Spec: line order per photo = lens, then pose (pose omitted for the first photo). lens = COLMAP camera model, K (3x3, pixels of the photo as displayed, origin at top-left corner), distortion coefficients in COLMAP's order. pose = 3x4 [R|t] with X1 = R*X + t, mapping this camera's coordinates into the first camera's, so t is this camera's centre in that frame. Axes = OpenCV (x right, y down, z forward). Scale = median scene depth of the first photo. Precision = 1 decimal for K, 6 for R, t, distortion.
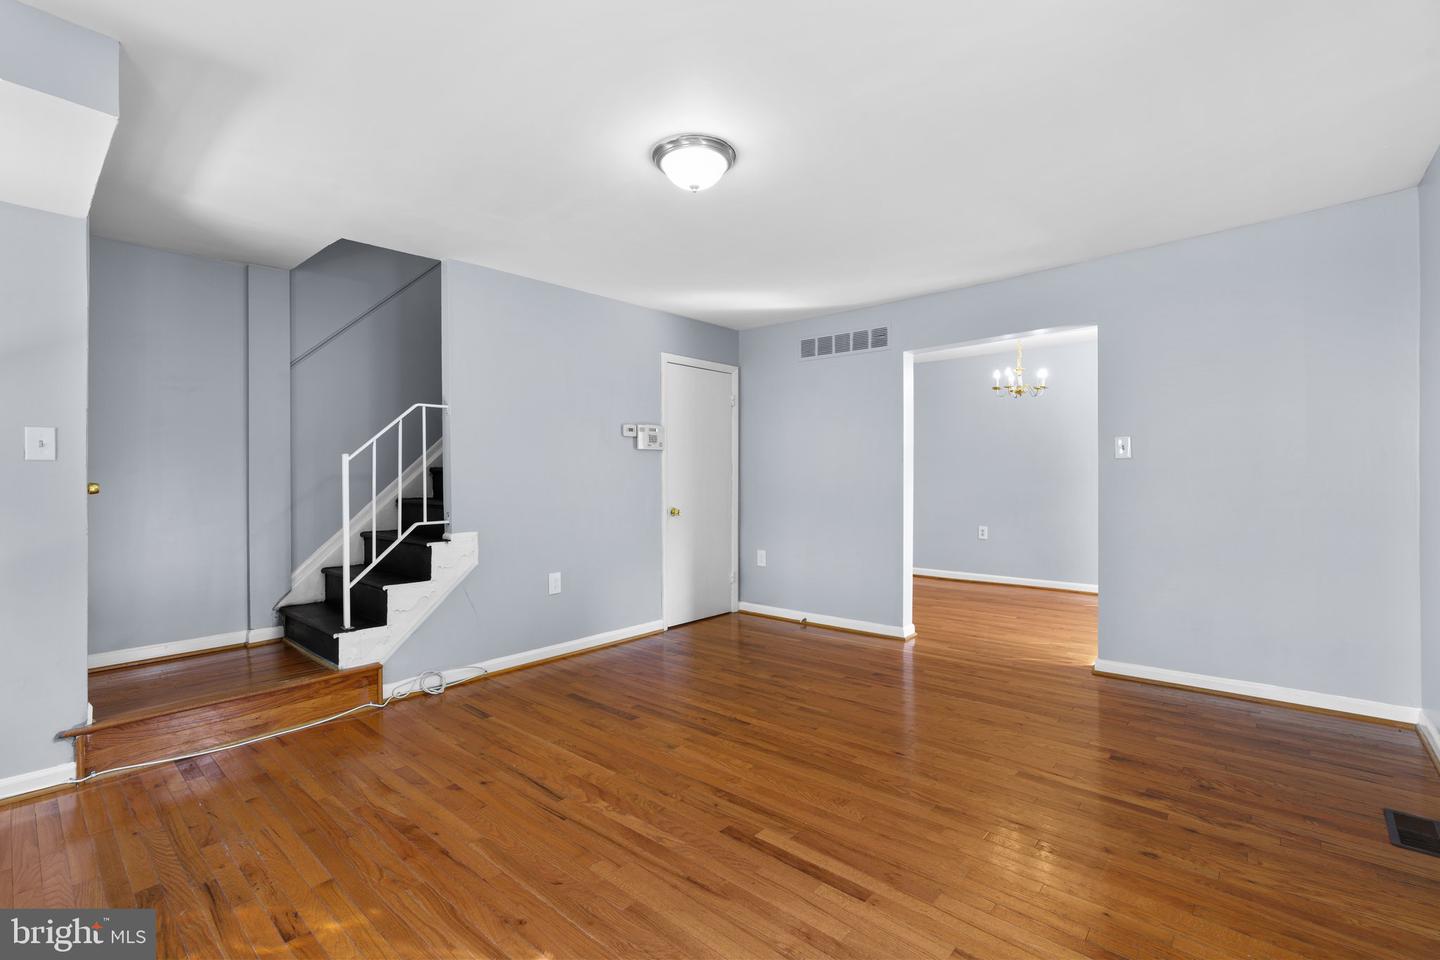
lens RADIAL K [[654.6, 0, 714.9], [0, 654.6, 479.0], [0, 0, 1]] dist [-0.015904, 0.008686]
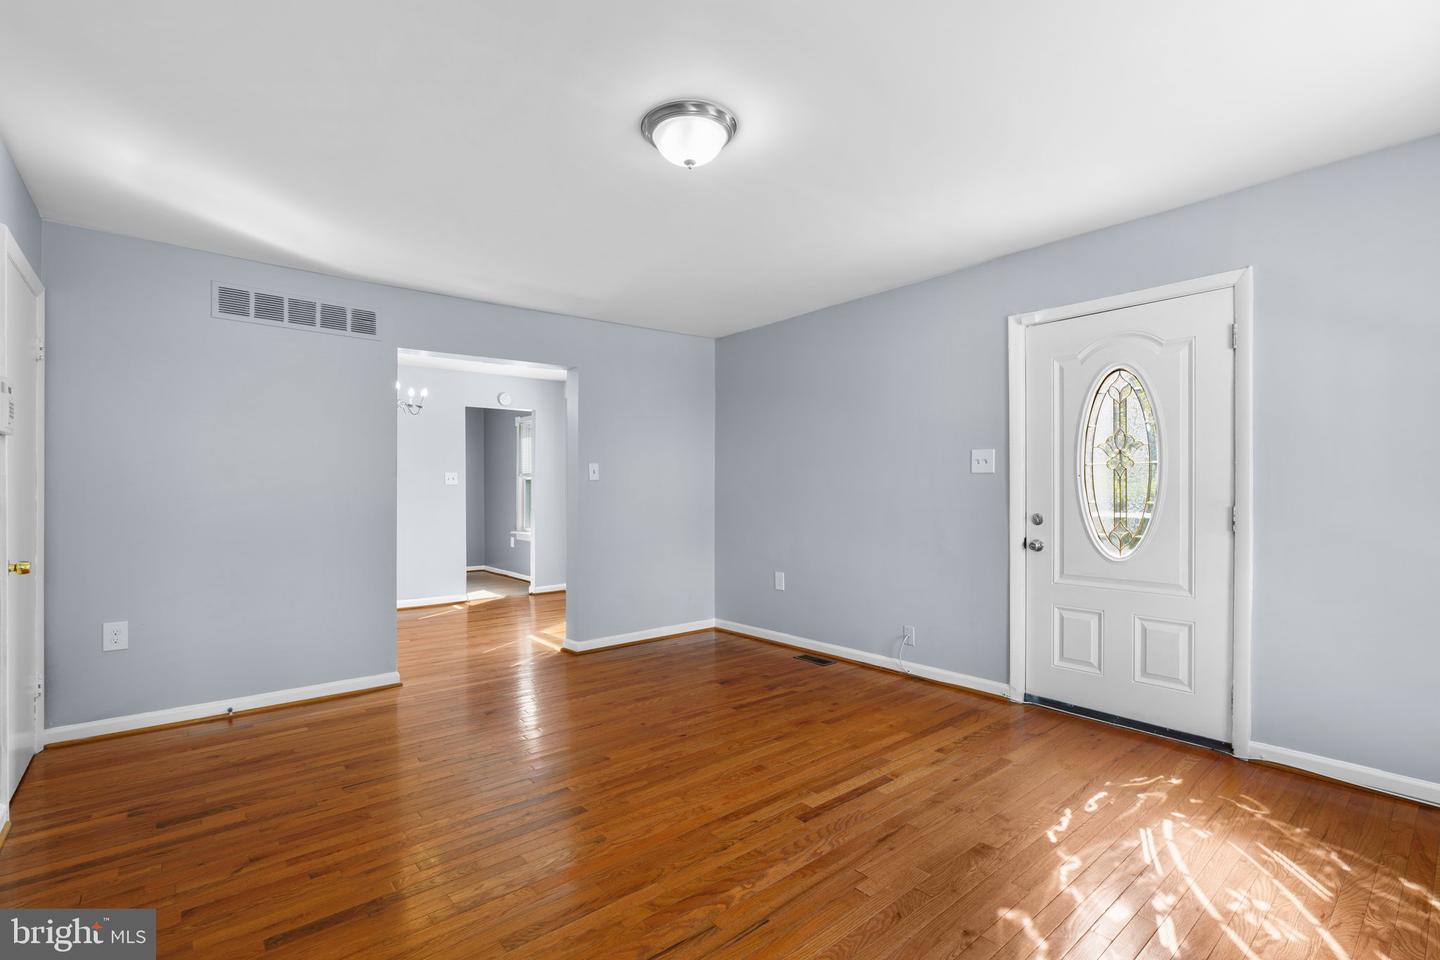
lens RADIAL K [[657.9, 0, 723.9], [0, 657.9, 498.4], [0, 0, 1]] dist [-0.018971, -0.000134]
pose [[0.123913, -0.000369, 0.992293, -0.781225], [0.008002, 0.999968, -0.000627, 0.008802], [-0.992261, 0.008018, 0.123912, 0.727602]]
